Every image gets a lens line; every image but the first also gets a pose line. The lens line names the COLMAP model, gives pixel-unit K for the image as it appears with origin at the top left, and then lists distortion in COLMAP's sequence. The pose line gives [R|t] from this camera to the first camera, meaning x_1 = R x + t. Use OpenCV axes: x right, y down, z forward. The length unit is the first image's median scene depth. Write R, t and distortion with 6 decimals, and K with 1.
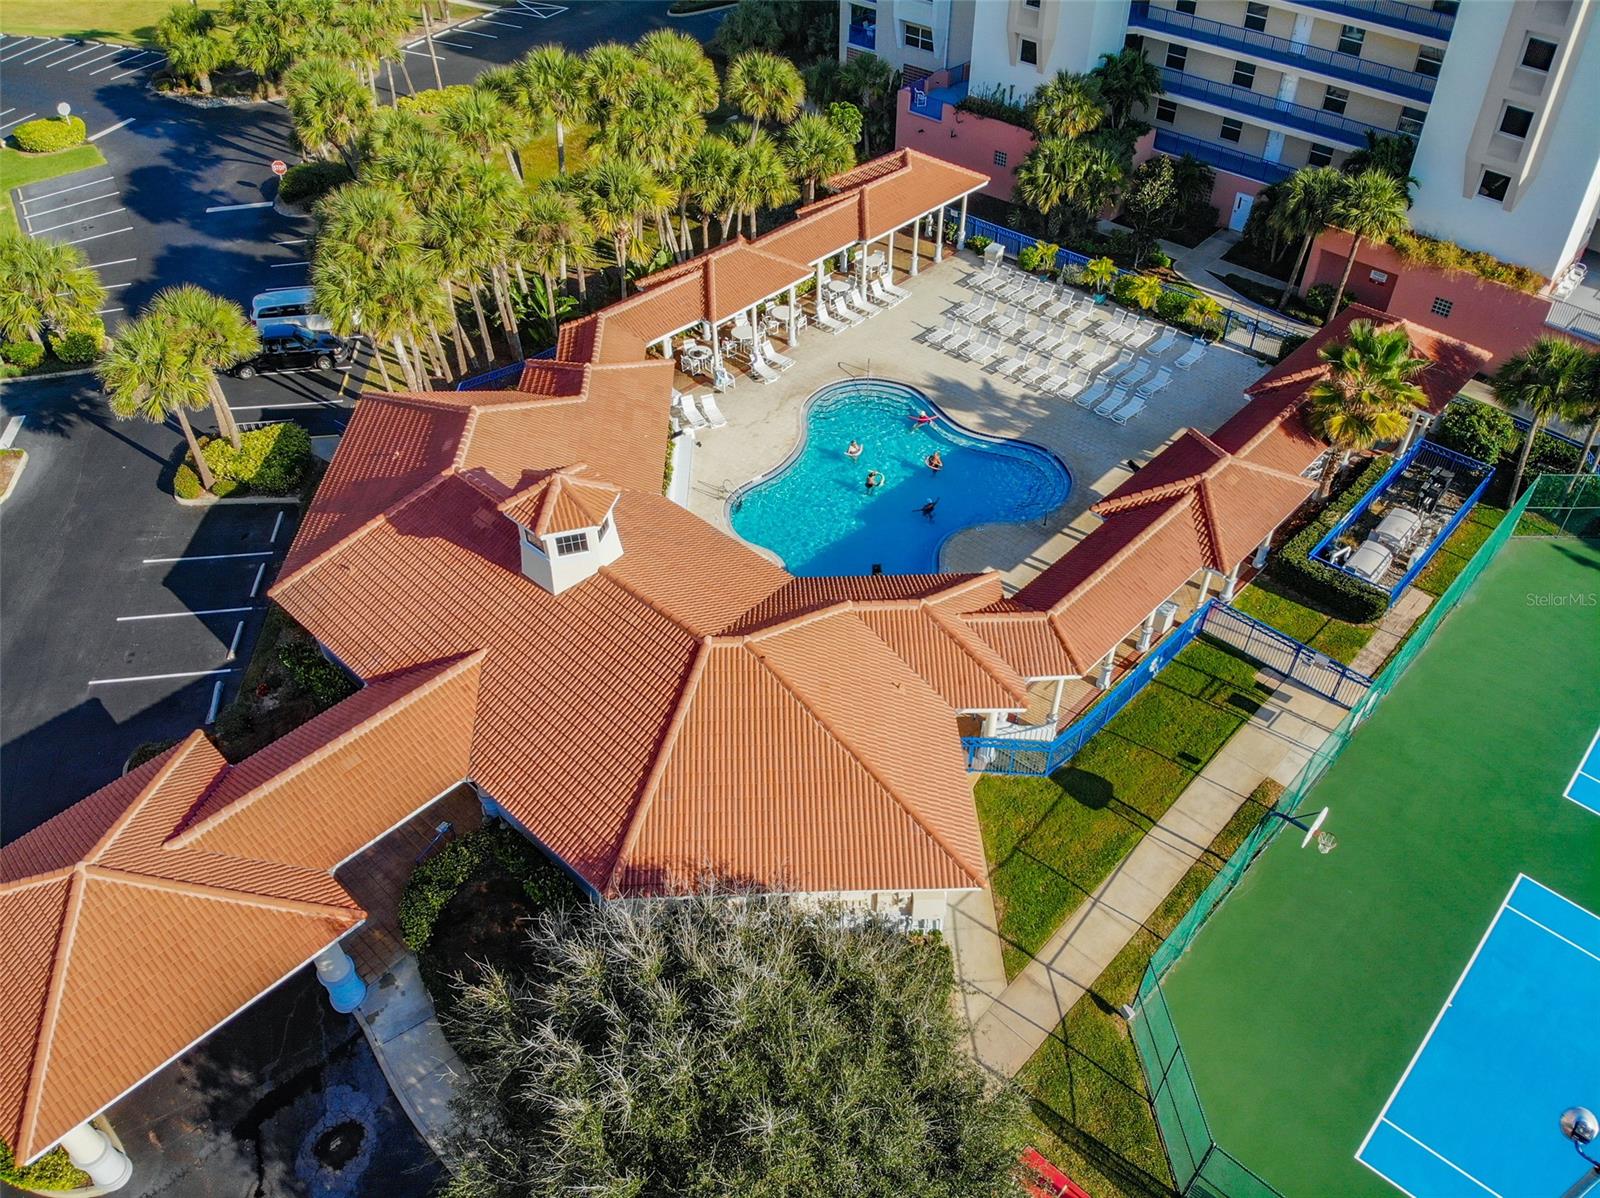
lens RADIAL K [[1170.0, 0, 798.6], [0, 1170.0, 611.0], [0, 0, 1]] dist [0.072604, -0.110404]
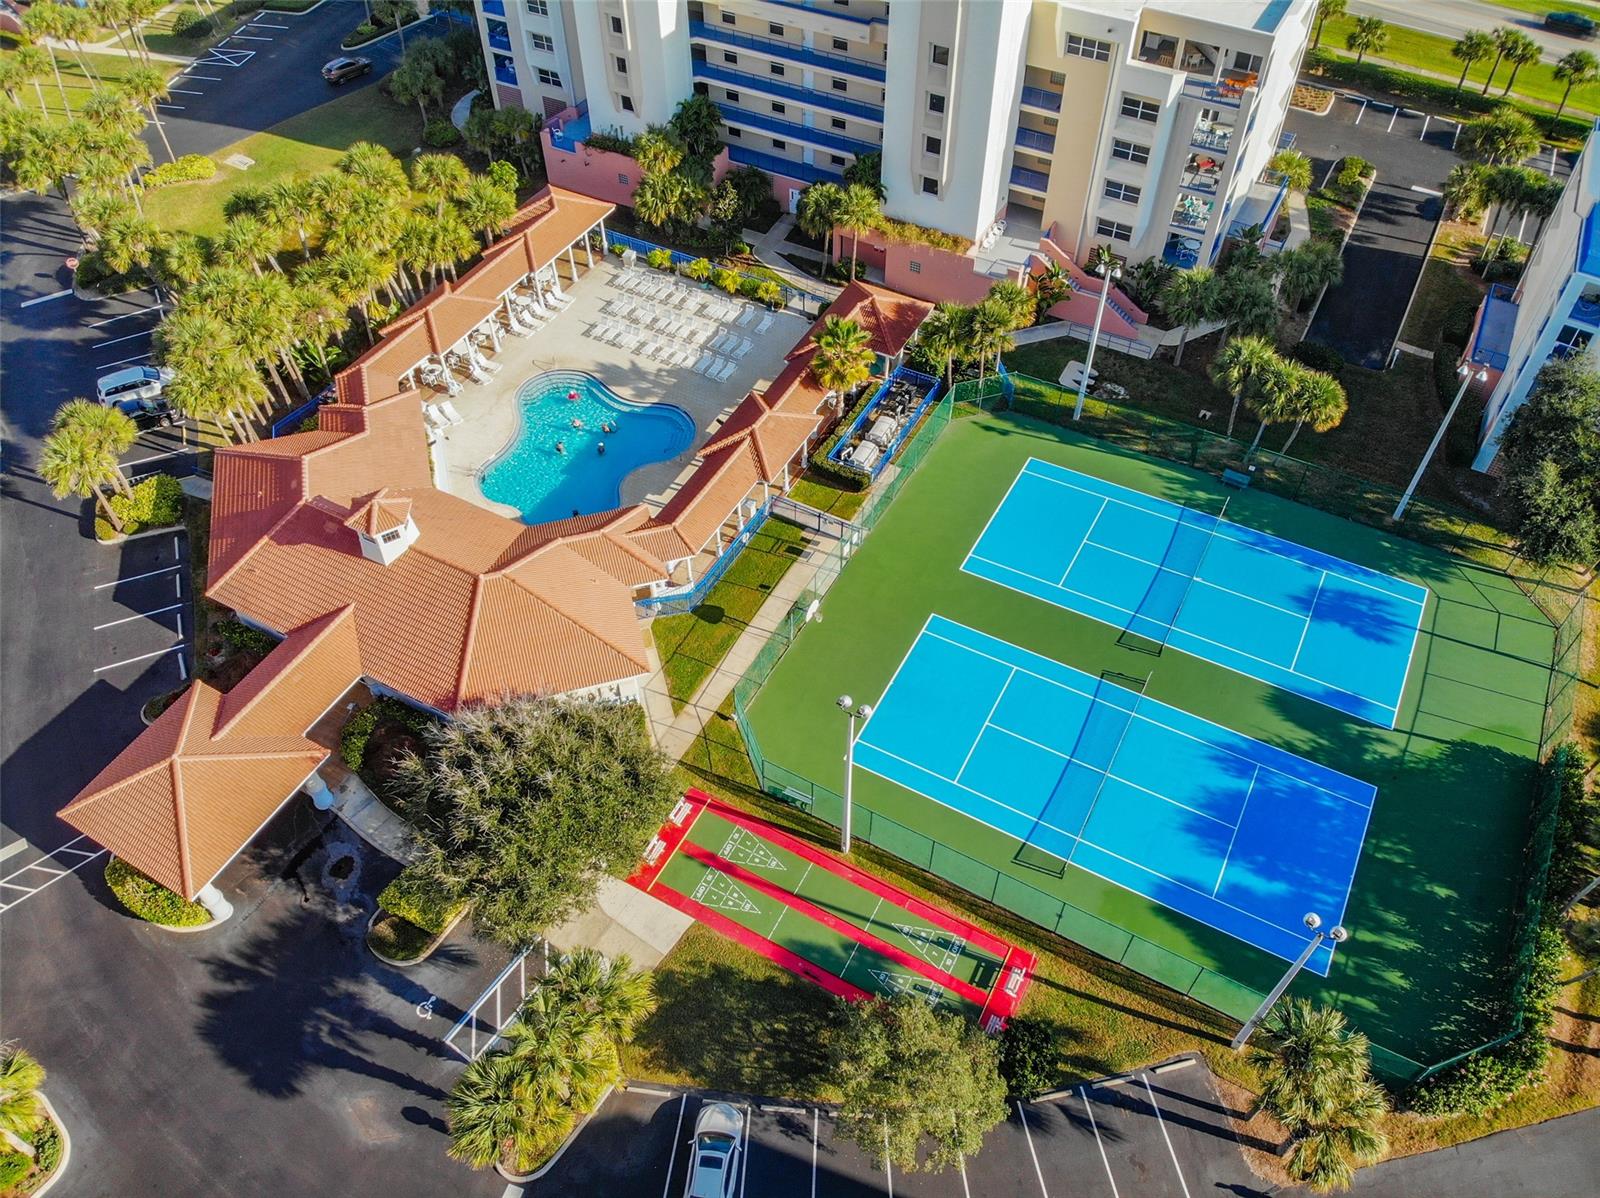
lens RADIAL K [[1170.0, 0, 804.6], [0, 1170.0, 597.8], [0, 0, 1]] dist [0.072604, -0.110404]
pose [[0.965441, -0.190315, 0.178057, 0.052881], [0.168989, 0.977240, 0.128239, -0.065811], [-0.198410, -0.093717, 0.975628, -0.636265]]
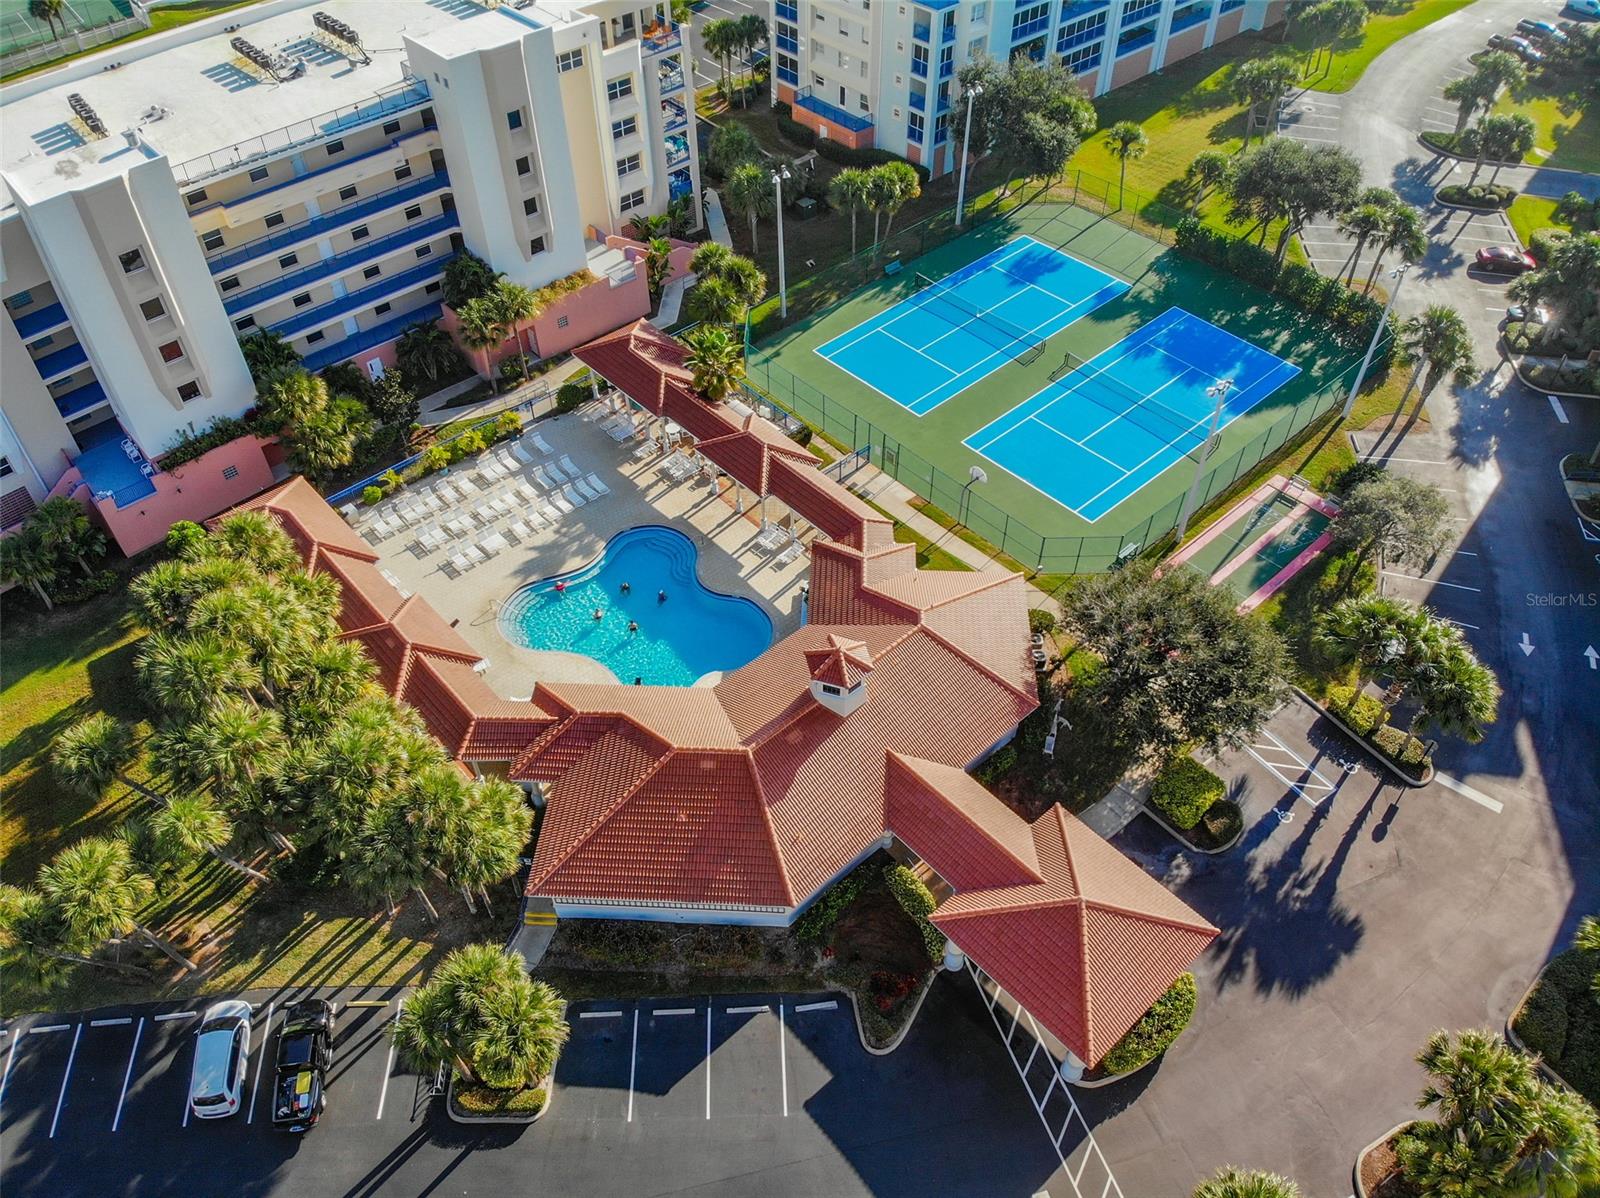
lens RADIAL K [[1170.0, 0, 794.0], [0, 1170.0, 609.0], [0, 0, 1]] dist [0.072604, -0.110404]
pose [[0.074823, -0.712692, 0.697475, -0.953593], [0.679181, 0.548548, 0.487655, -0.717992], [-0.730147, 0.437224, 0.525092, 0.121315]]
